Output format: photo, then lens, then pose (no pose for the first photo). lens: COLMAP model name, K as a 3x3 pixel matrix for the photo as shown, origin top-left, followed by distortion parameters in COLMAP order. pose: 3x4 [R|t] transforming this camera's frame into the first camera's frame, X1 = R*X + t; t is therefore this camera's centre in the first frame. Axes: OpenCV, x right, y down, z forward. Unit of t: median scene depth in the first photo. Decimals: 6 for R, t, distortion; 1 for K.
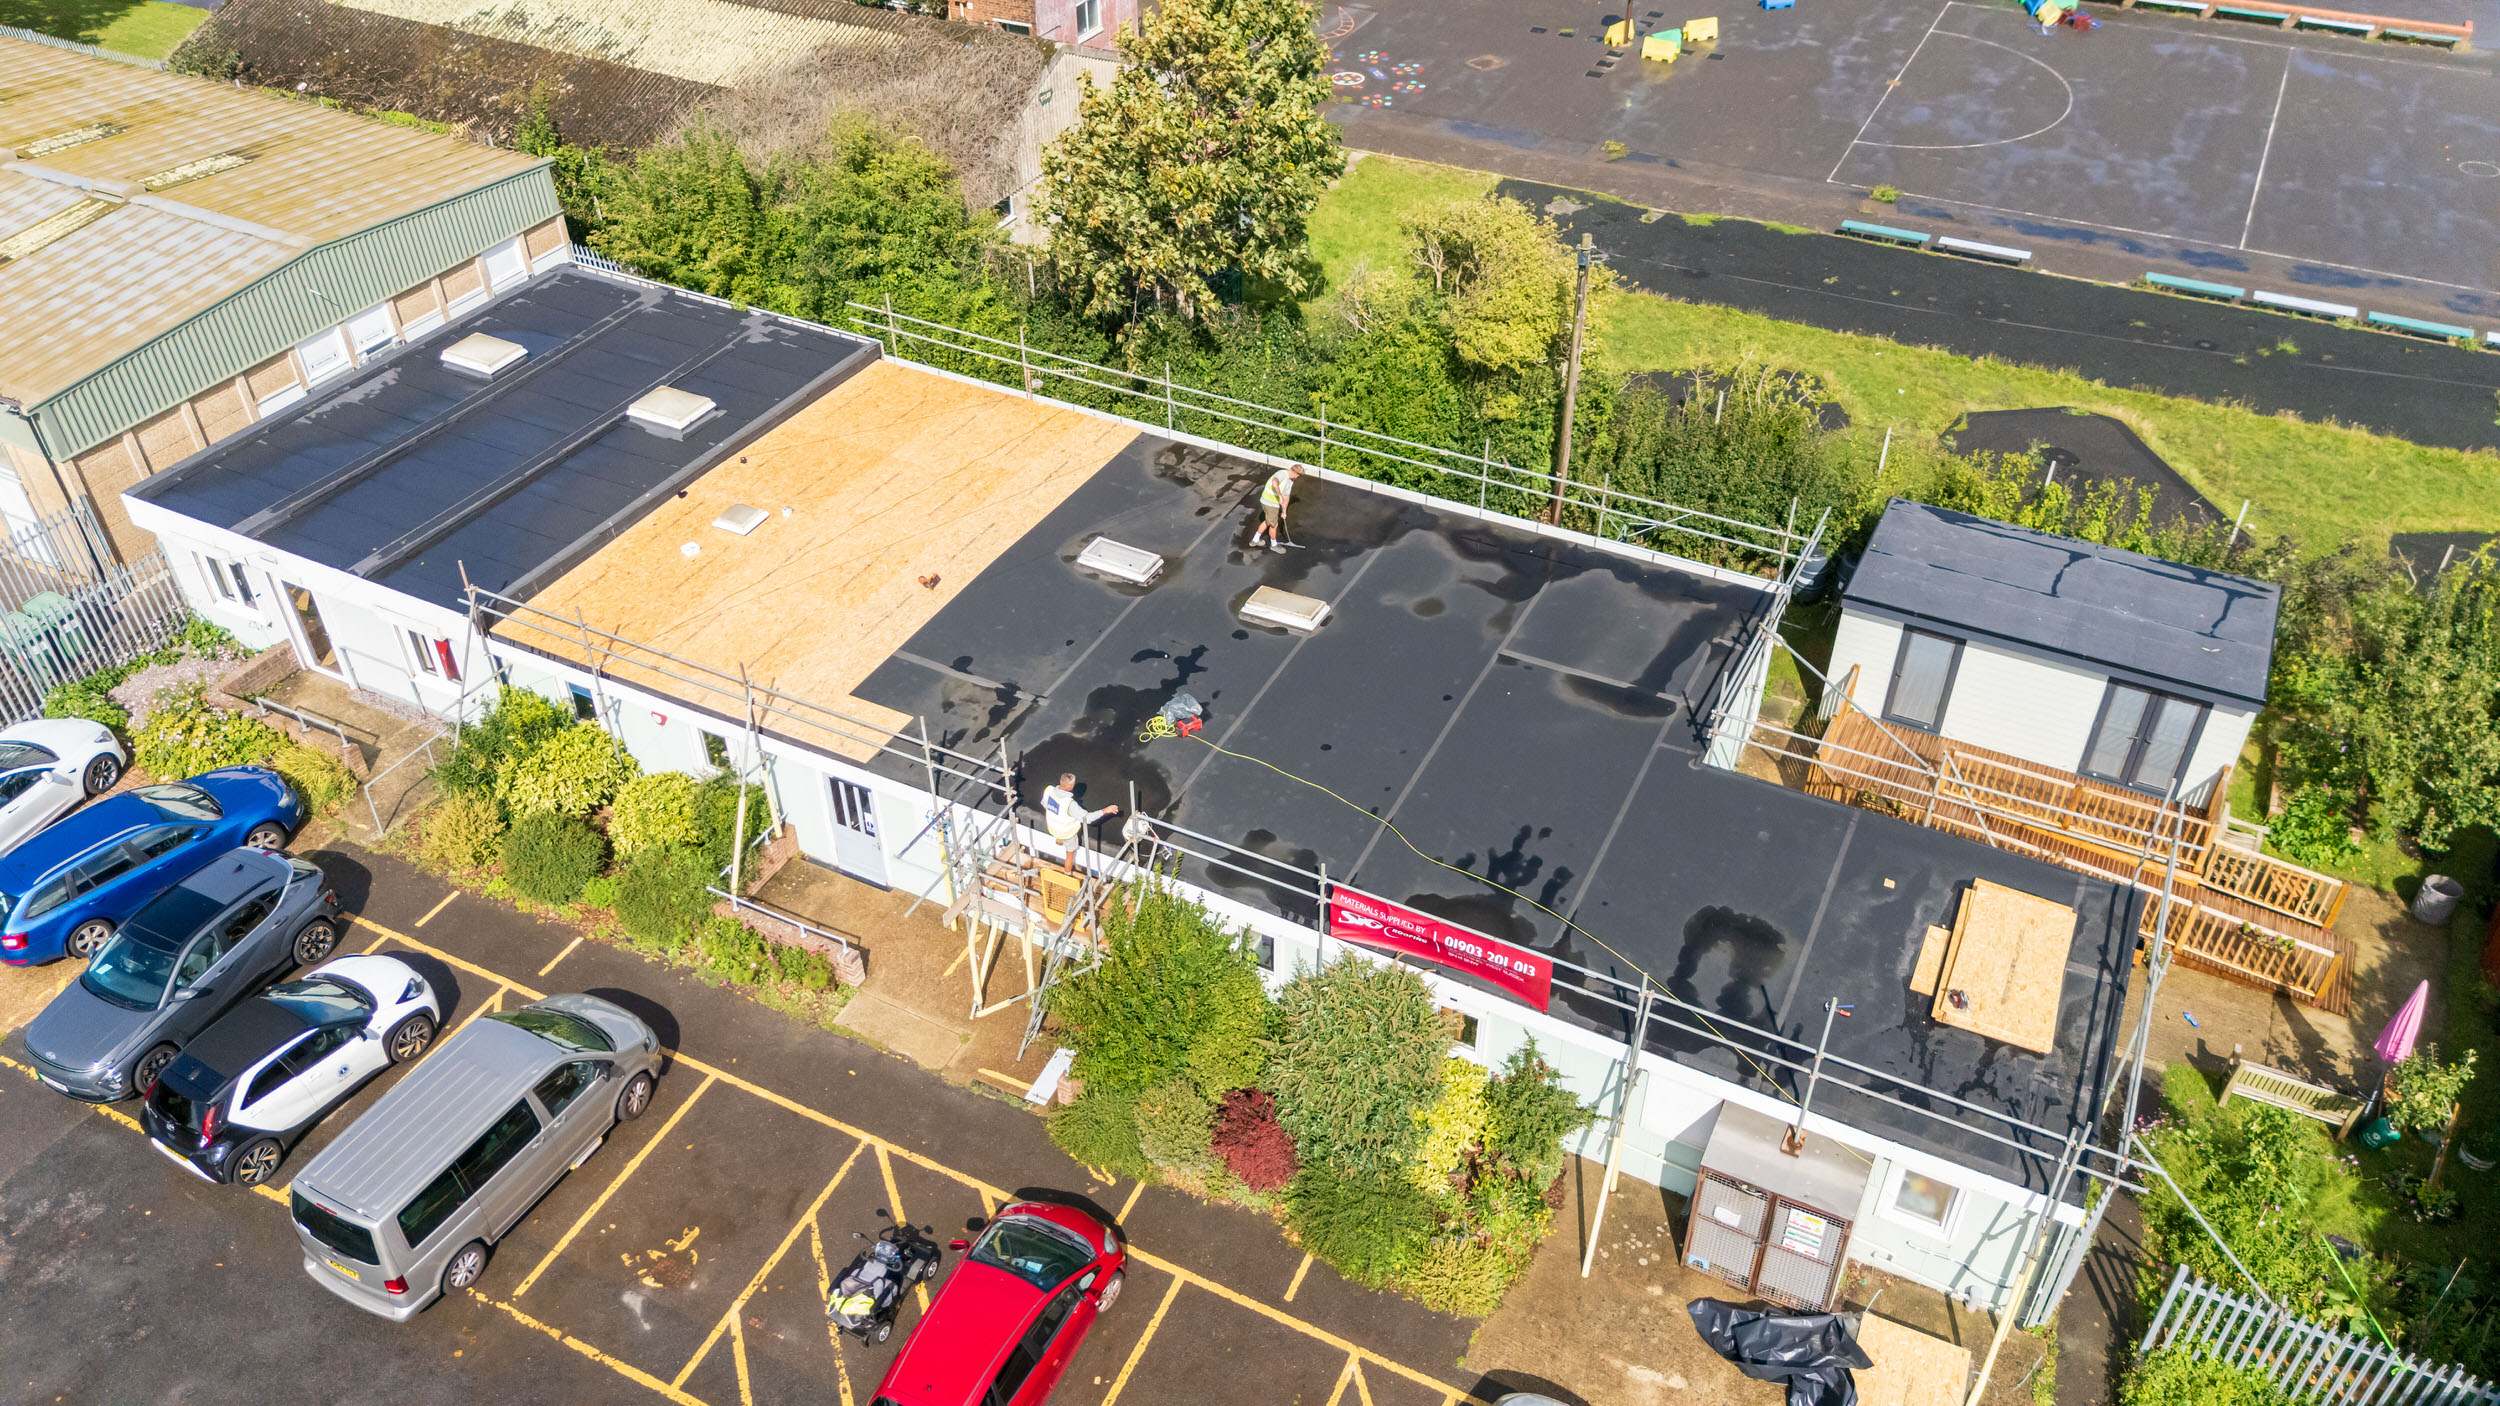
lens RADIAL K [[1832.4, 0, 1250.9], [0, 1832.4, 692.5], [0, 0, 1]] dist [0.062564, -0.063880]
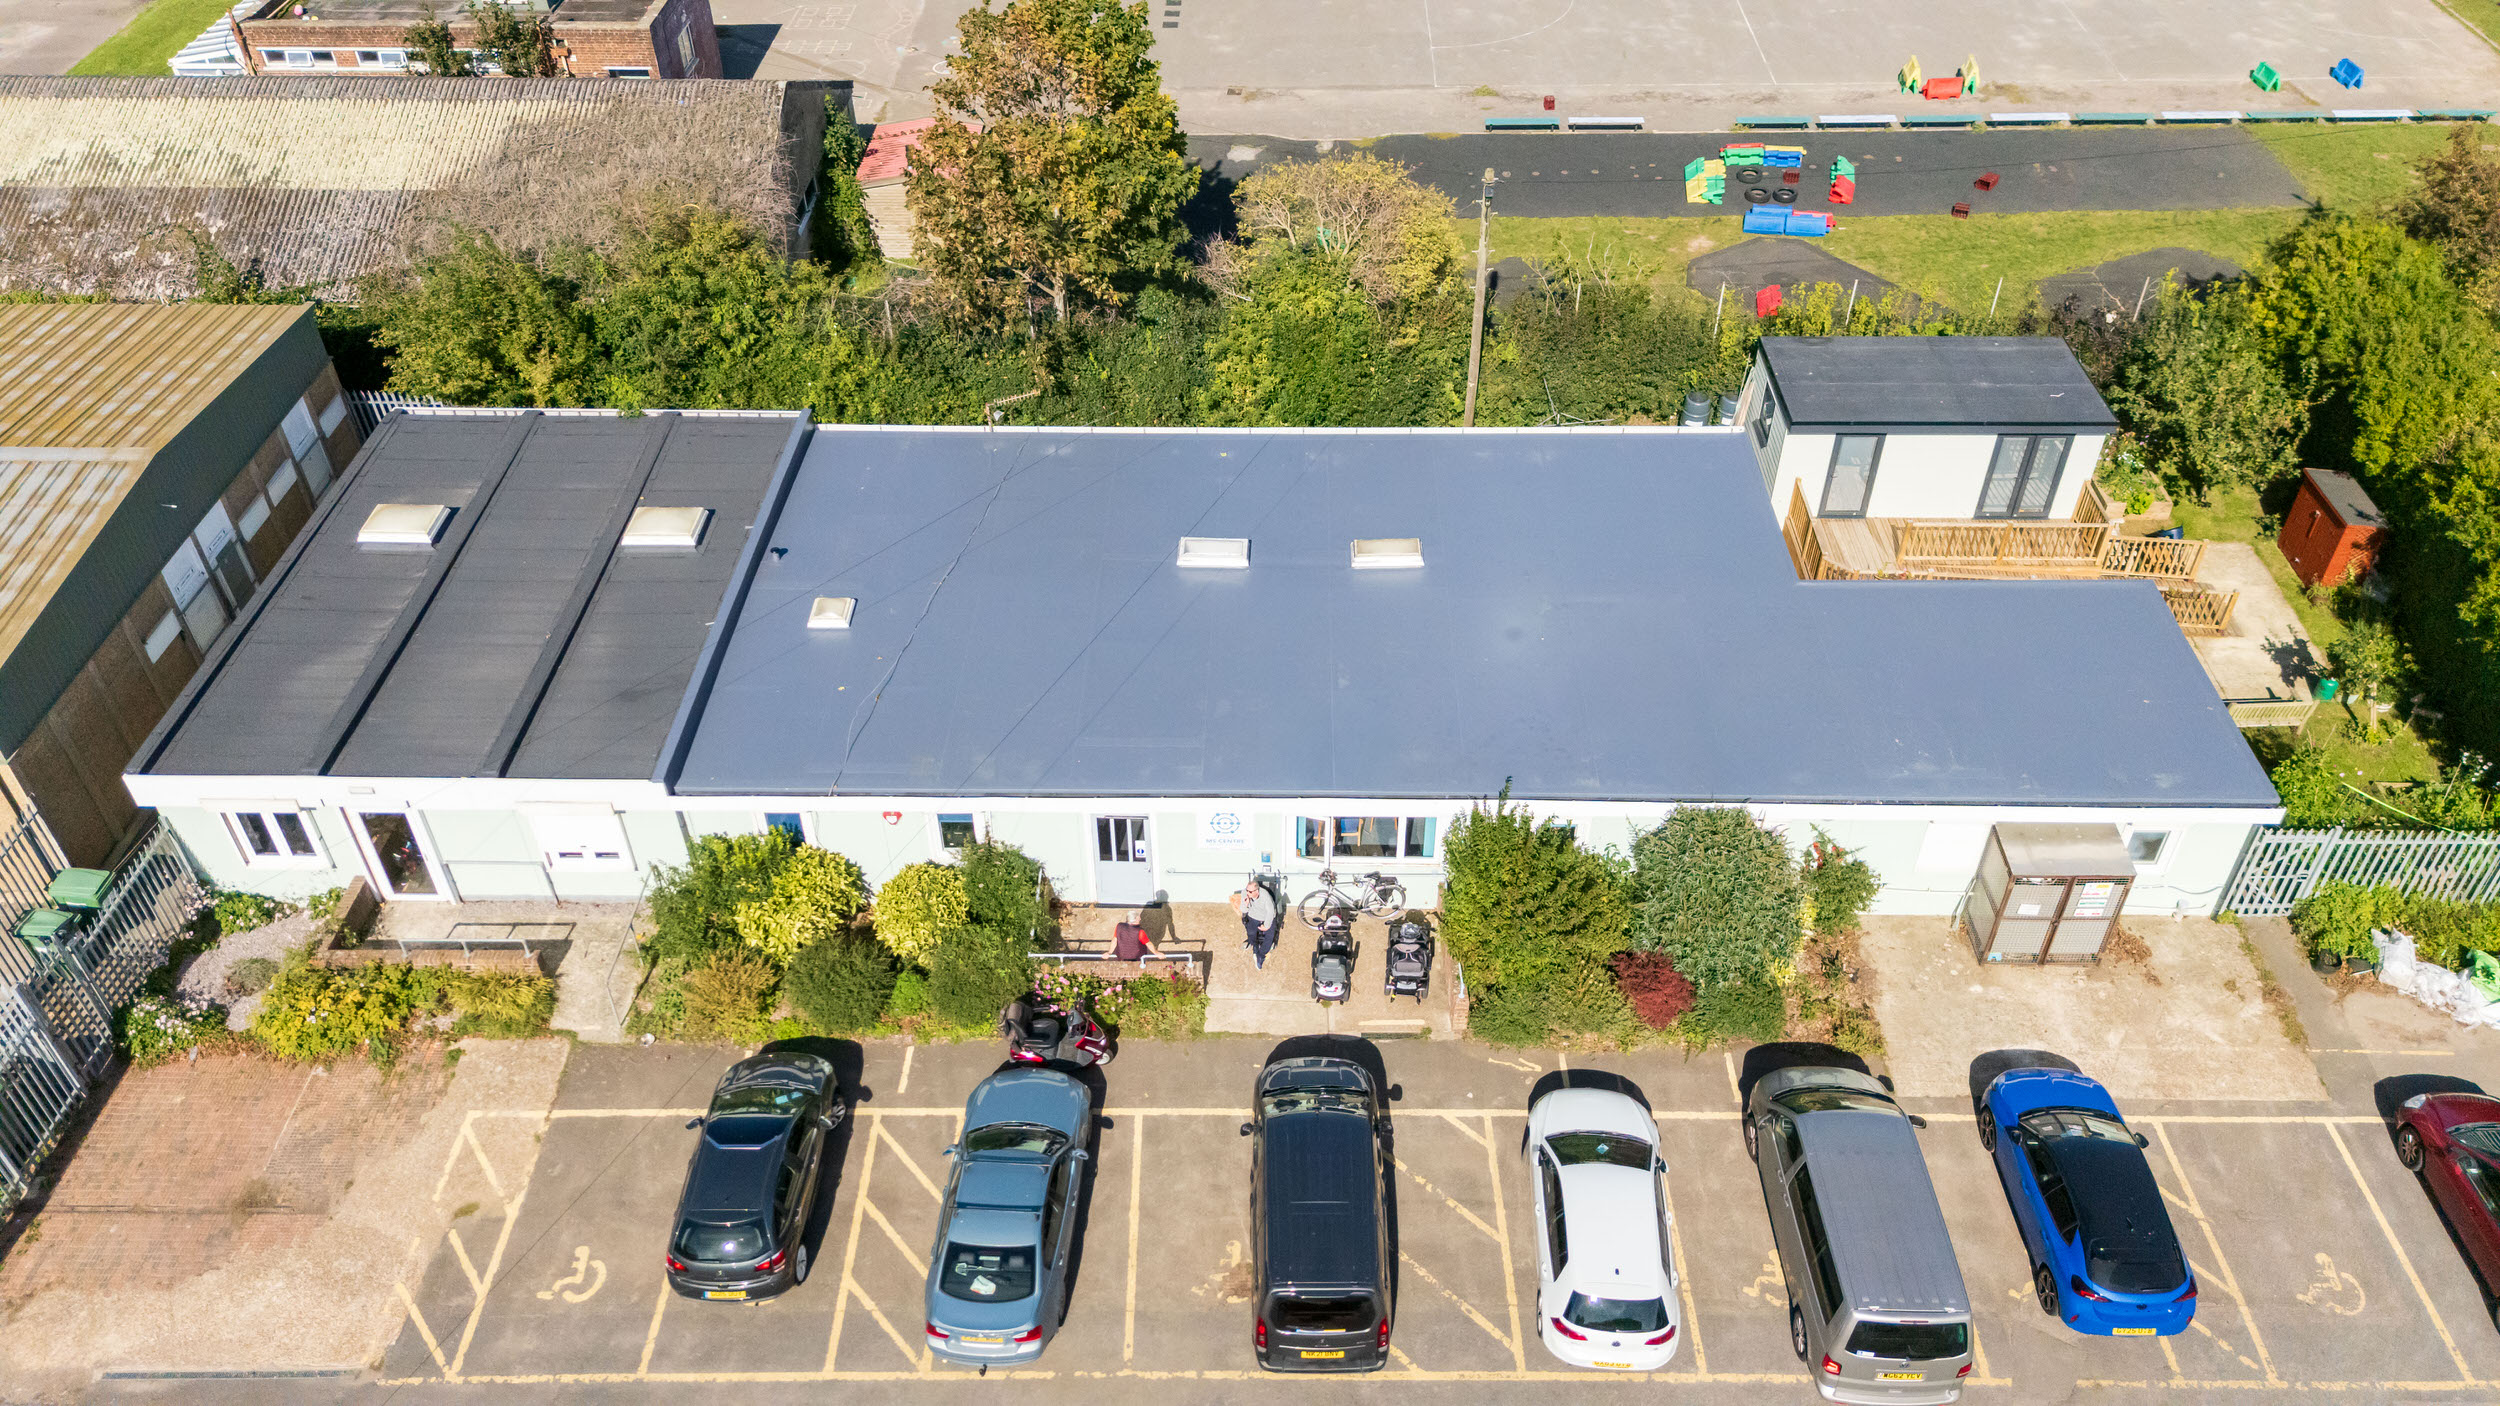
lens RADIAL K [[1832.4, 0, 1250.9], [0, 1832.4, 692.5], [0, 0, 1]] dist [0.062564, -0.063880]
pose [[0.901562, -0.284072, 0.326326, -0.452404], [0.272873, 0.958664, 0.080648, -0.078874], [-0.335747, 0.016336, 0.941811, -0.003698]]
